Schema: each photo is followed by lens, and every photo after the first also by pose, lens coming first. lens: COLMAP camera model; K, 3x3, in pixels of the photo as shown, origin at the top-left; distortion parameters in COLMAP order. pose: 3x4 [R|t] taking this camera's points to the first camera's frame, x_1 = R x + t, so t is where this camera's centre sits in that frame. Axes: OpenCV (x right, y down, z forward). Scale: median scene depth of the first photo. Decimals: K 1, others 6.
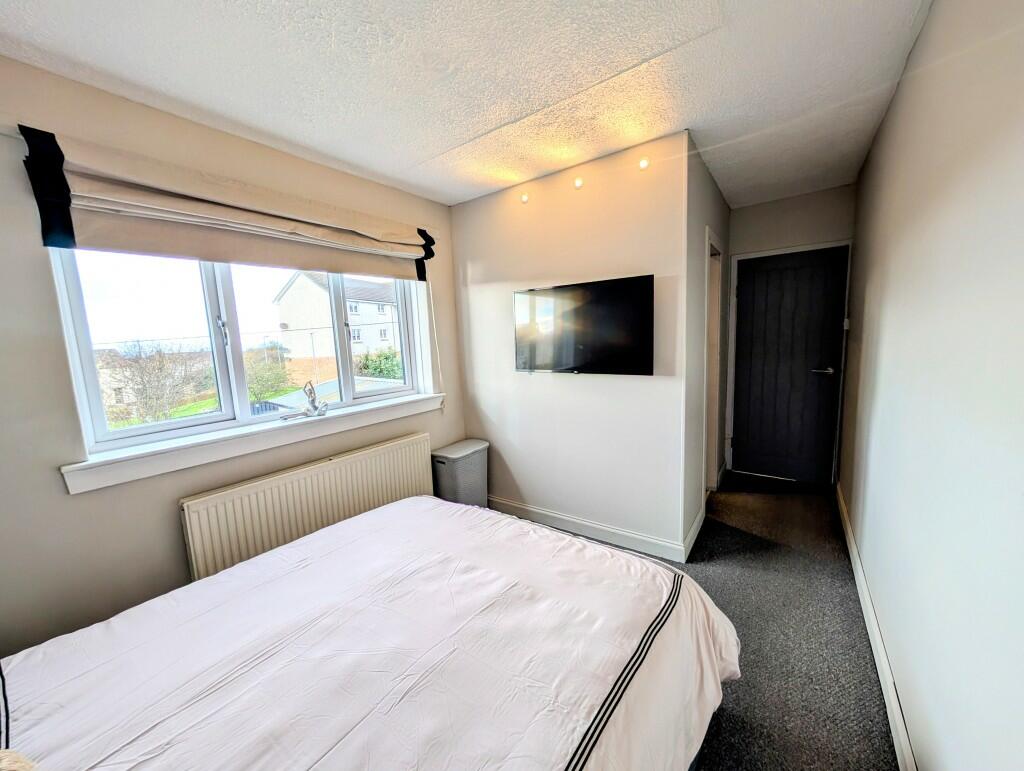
lens RADIAL K [[386.7, 0, 512.7], [0, 386.7, 384.1], [0, 0, 1]] dist [-0.000909, -0.000036]
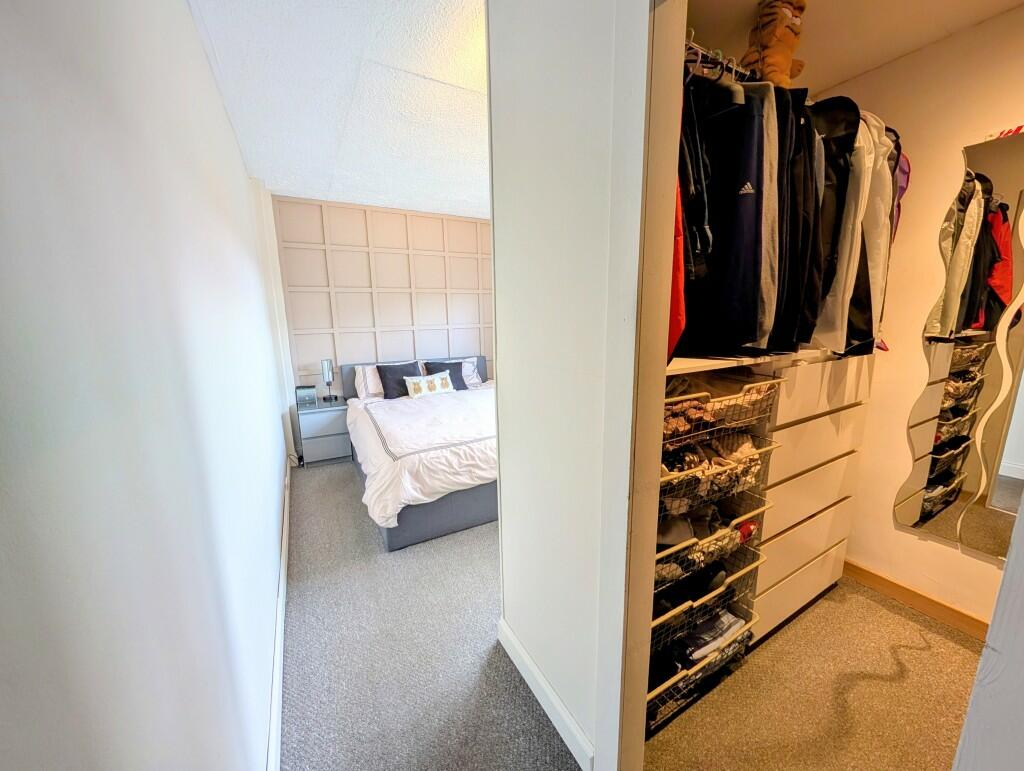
lens RADIAL K [[386.7, 0, 513.5], [0, 386.7, 384.4], [0, 0, 1]] dist [-0.000909, -0.000036]
pose [[-0.414468, 0.203970, -0.886912, 1.686043], [-0.092685, 0.960032, 0.264100, -0.298792], [0.905332, 0.191664, -0.378998, 2.103865]]
